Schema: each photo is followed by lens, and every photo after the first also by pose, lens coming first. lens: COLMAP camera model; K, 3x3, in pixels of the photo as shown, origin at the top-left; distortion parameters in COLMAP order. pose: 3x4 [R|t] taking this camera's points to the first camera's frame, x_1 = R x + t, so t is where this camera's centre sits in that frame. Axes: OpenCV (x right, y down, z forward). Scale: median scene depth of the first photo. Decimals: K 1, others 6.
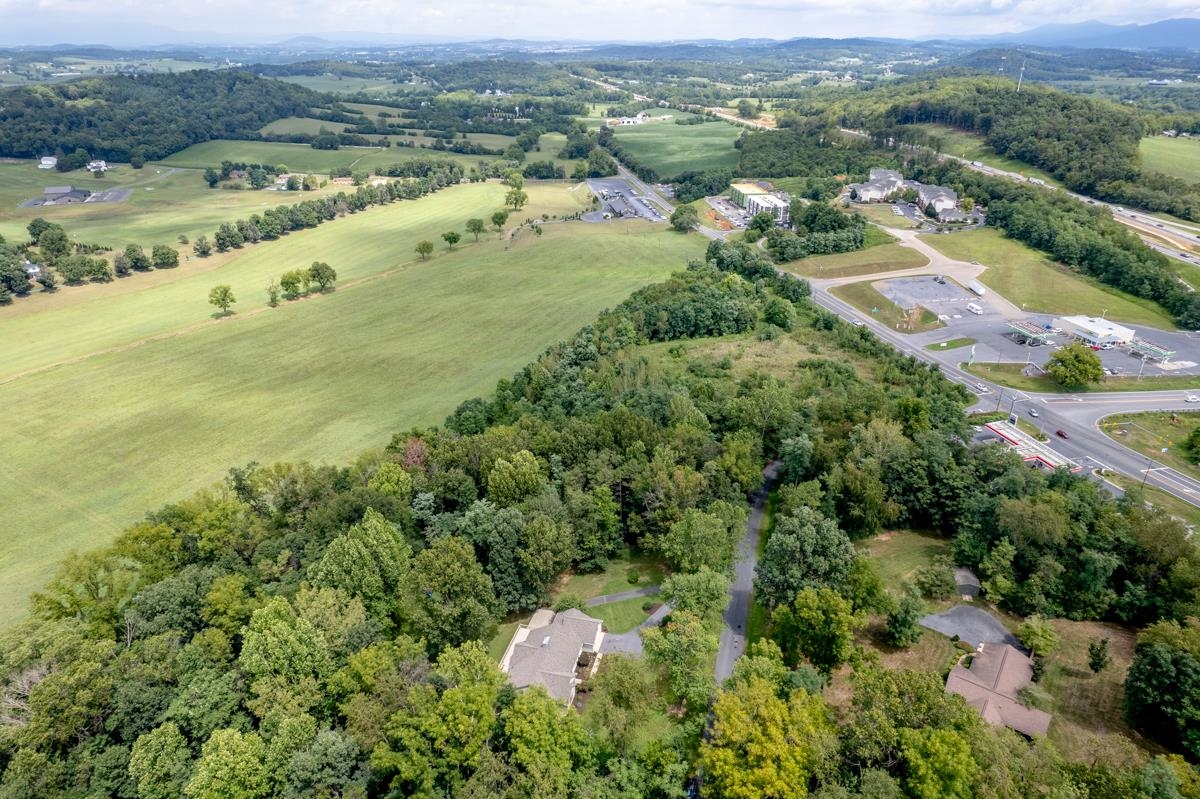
lens RADIAL K [[765.9, 0, 604.7], [0, 765.9, 402.1], [0, 0, 1]] dist [-0.075812, 0.069681]
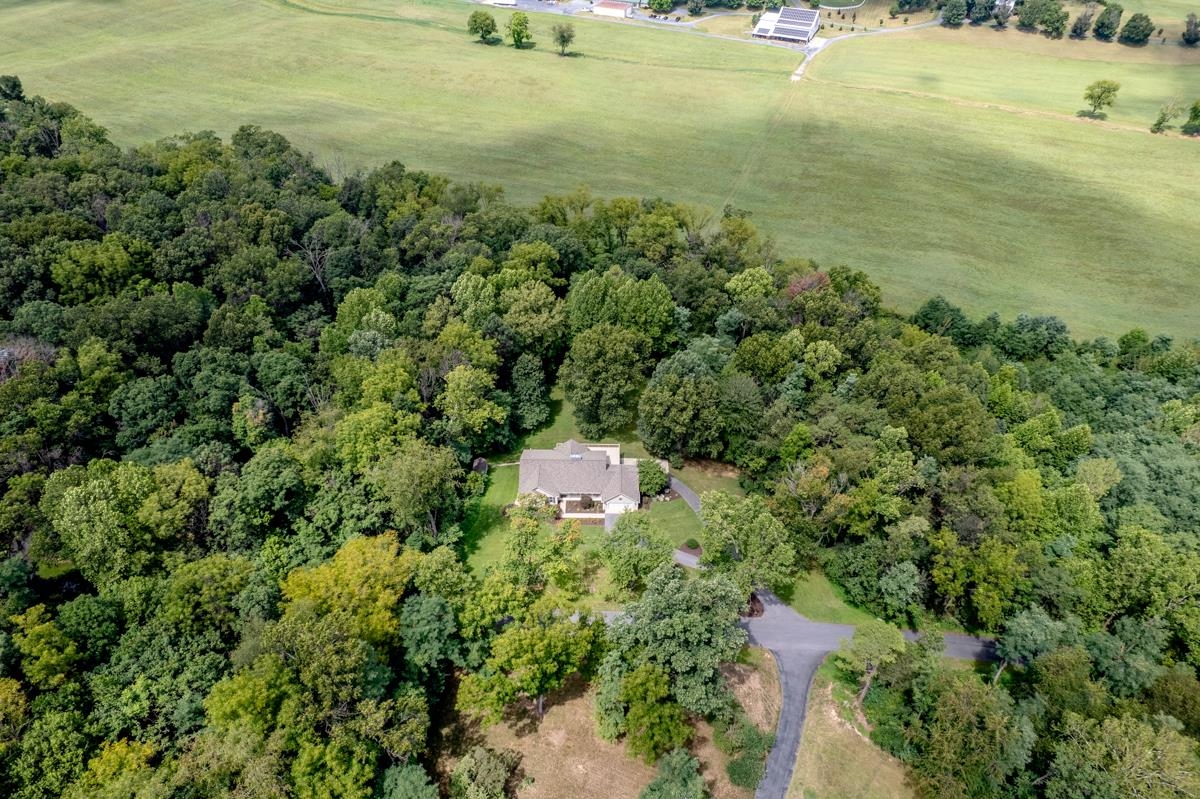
lens RADIAL K [[765.9, 0, 604.5], [0, 765.9, 404.2], [0, 0, 1]] dist [-0.075812, 0.069681]
pose [[0.231478, 0.655112, -0.719198, 0.184253], [-0.421794, 0.733761, 0.532620, -0.087888], [0.876646, 0.180063, 0.446172, 0.171214]]
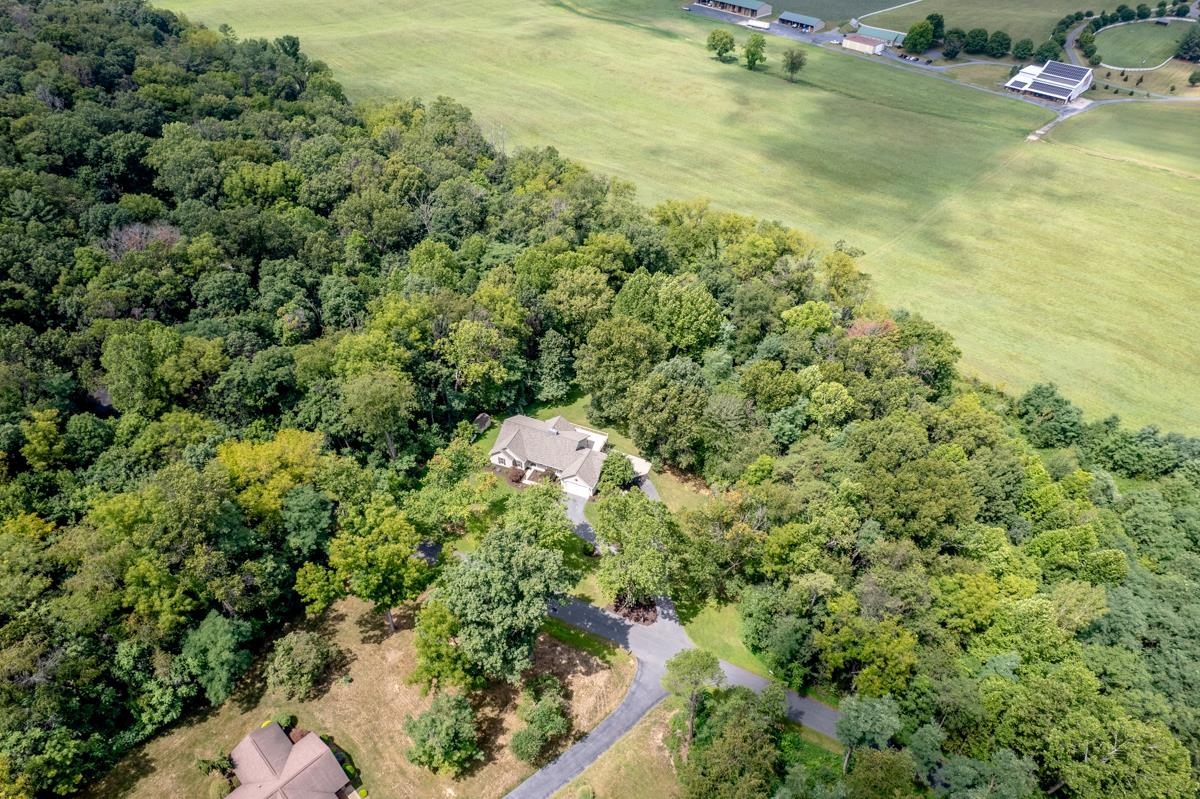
lens RADIAL K [[765.9, 0, 604.6], [0, 765.9, 406.5], [0, 0, 1]] dist [-0.075812, 0.069681]
pose [[-0.149507, 0.645909, -0.748631, 0.203335], [-0.428172, 0.640175, 0.637844, -0.122628], [0.891244, 0.415905, 0.180850, 0.258366]]
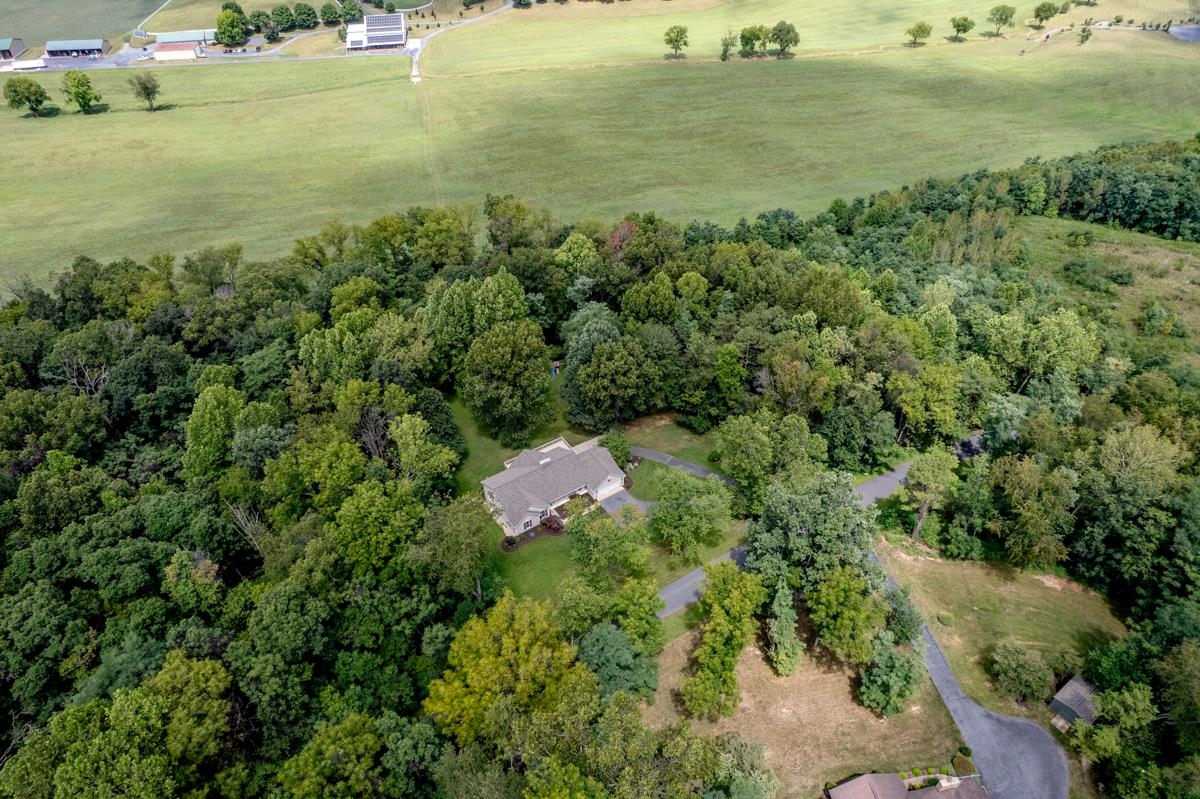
lens RADIAL K [[765.9, 0, 603.2], [0, 765.9, 405.0], [0, 0, 1]] dist [-0.075812, 0.069681]
pose [[0.738534, 0.443785, -0.507565, 0.127958], [-0.289083, 0.888544, 0.356259, -0.032294], [0.609097, -0.116380, 0.784511, 0.092143]]
